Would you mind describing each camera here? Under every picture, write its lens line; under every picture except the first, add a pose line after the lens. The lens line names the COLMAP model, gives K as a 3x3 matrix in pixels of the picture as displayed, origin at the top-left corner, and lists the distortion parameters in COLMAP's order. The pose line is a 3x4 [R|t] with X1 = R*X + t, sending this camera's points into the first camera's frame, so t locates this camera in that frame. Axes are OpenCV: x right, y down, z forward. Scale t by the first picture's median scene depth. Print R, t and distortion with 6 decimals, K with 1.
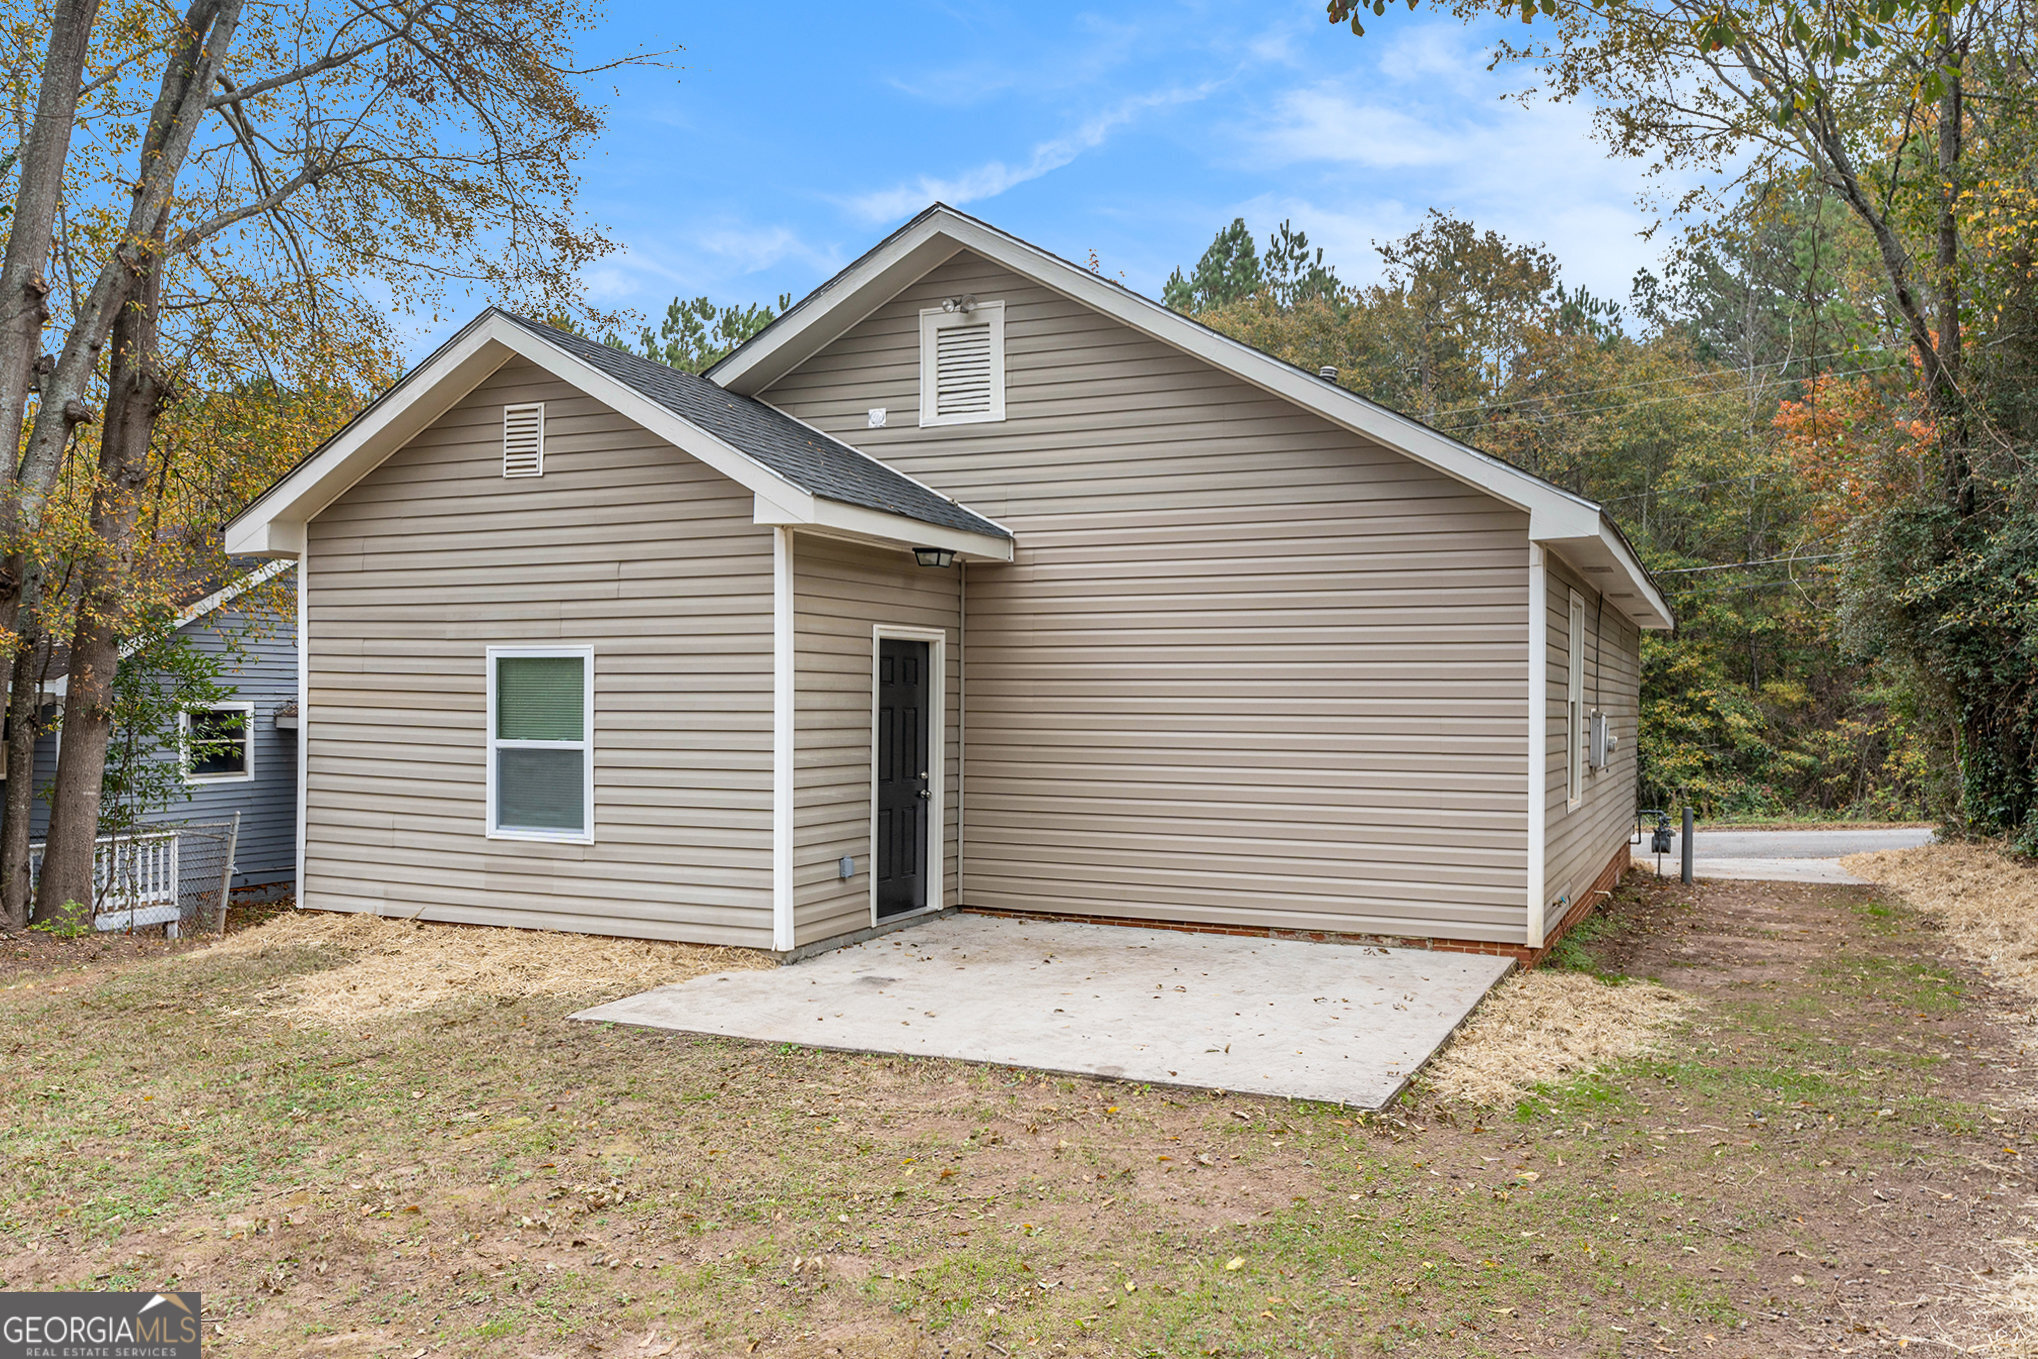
lens RADIAL K [[1569.8, 0, 1020.7], [0, 1569.8, 665.7], [0, 0, 1]] dist [0.006407, 0.004698]
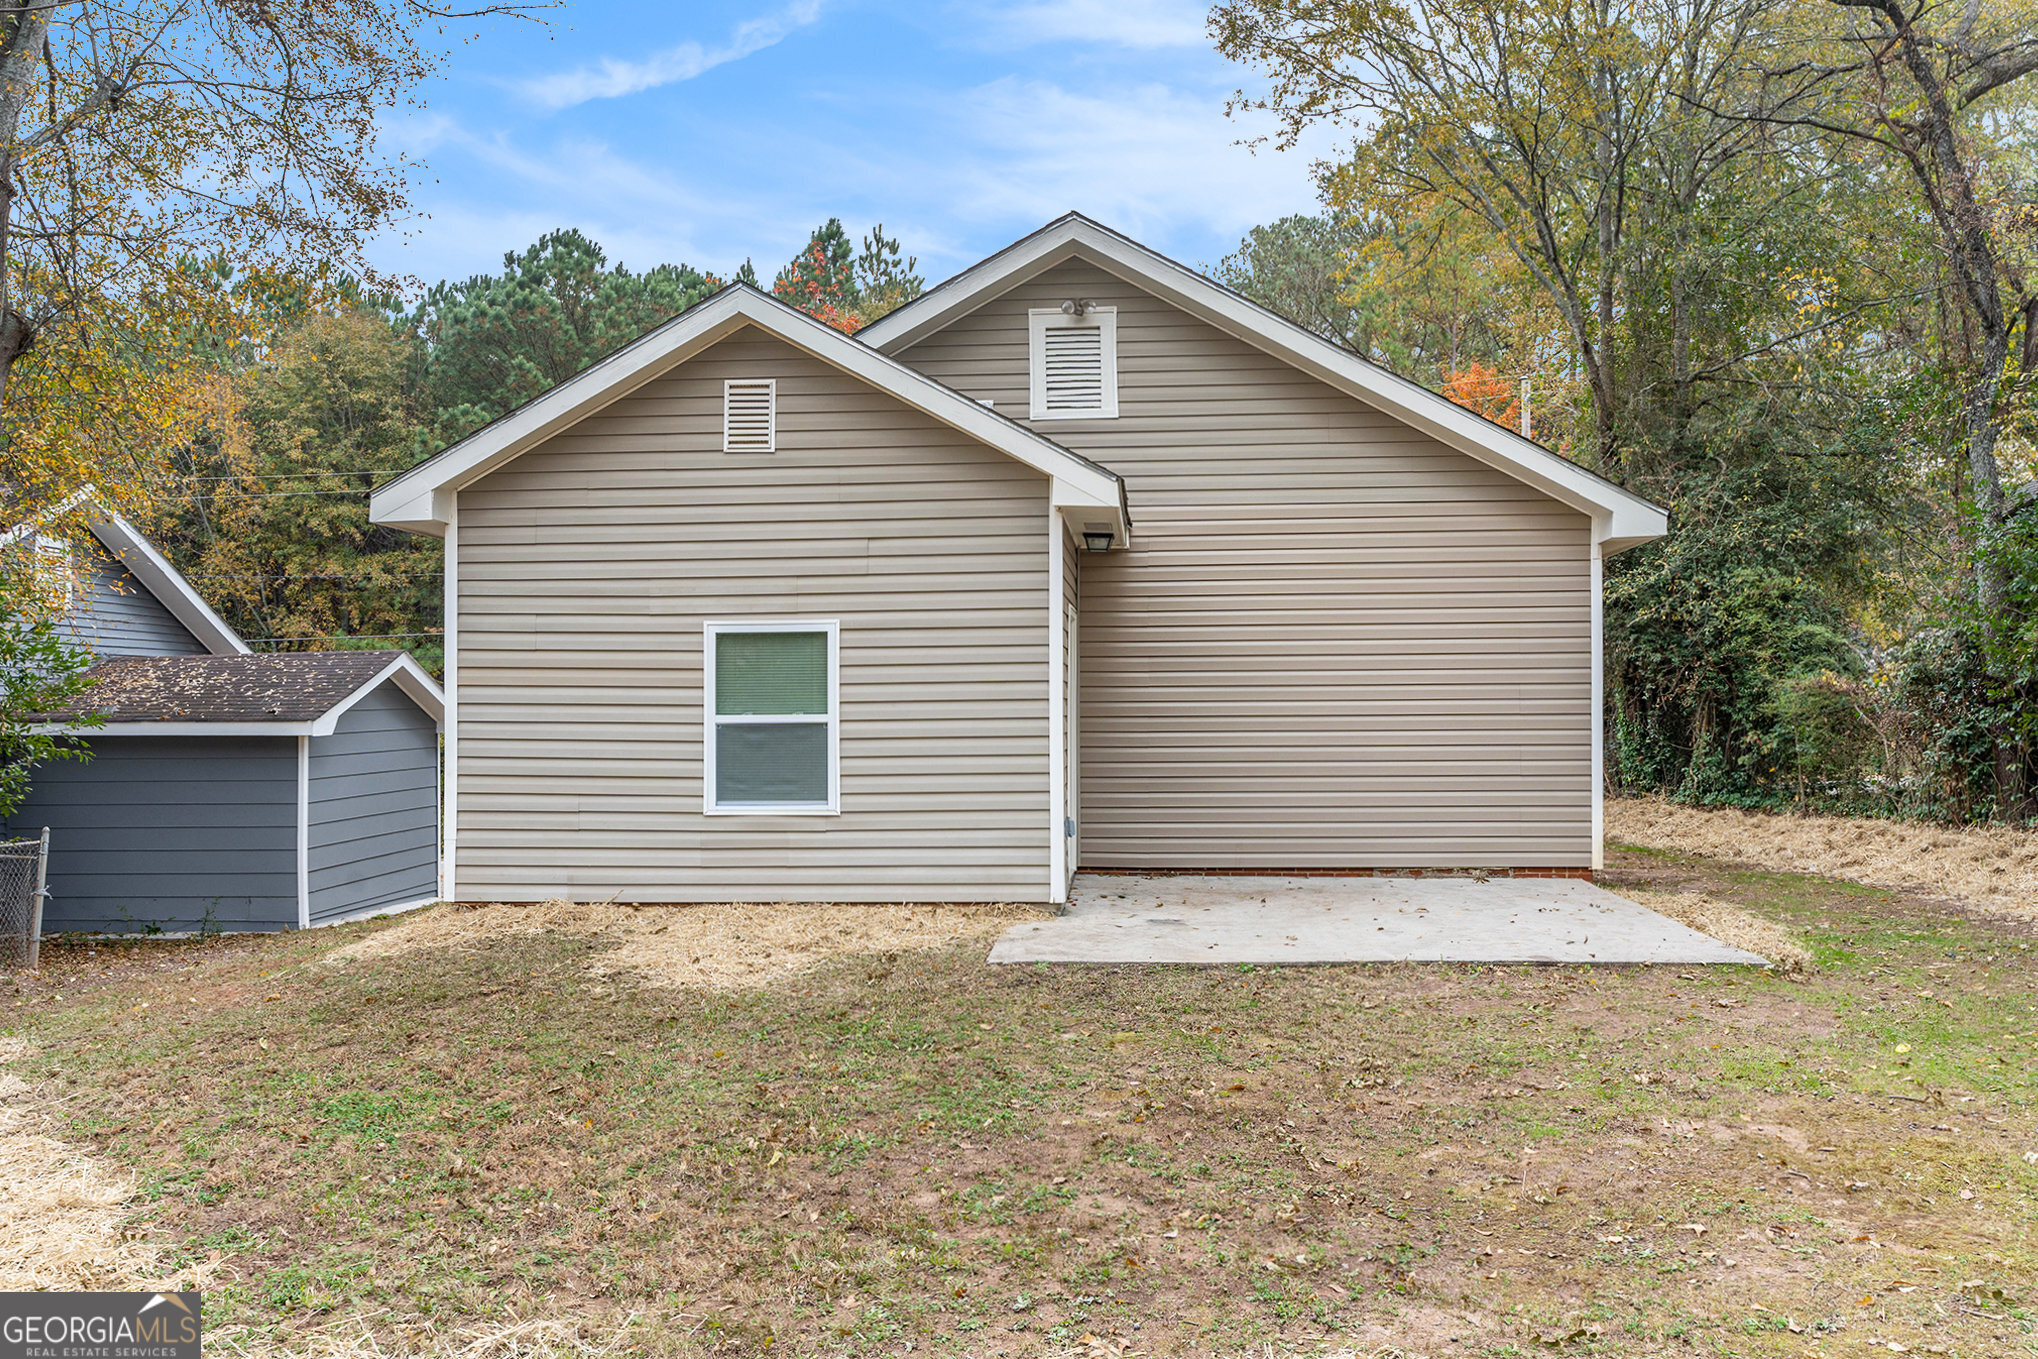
lens RADIAL K [[1626.8, 0, 1019.0], [0, 1626.8, 679.5], [0, 0, 1]] dist [0.000810, -0.003747]
pose [[0.937303, -0.008749, 0.348405, -0.511750], [0.008299, 0.999962, 0.002782, 0.023013], [-0.348416, 0.000284, 0.937340, -0.031392]]
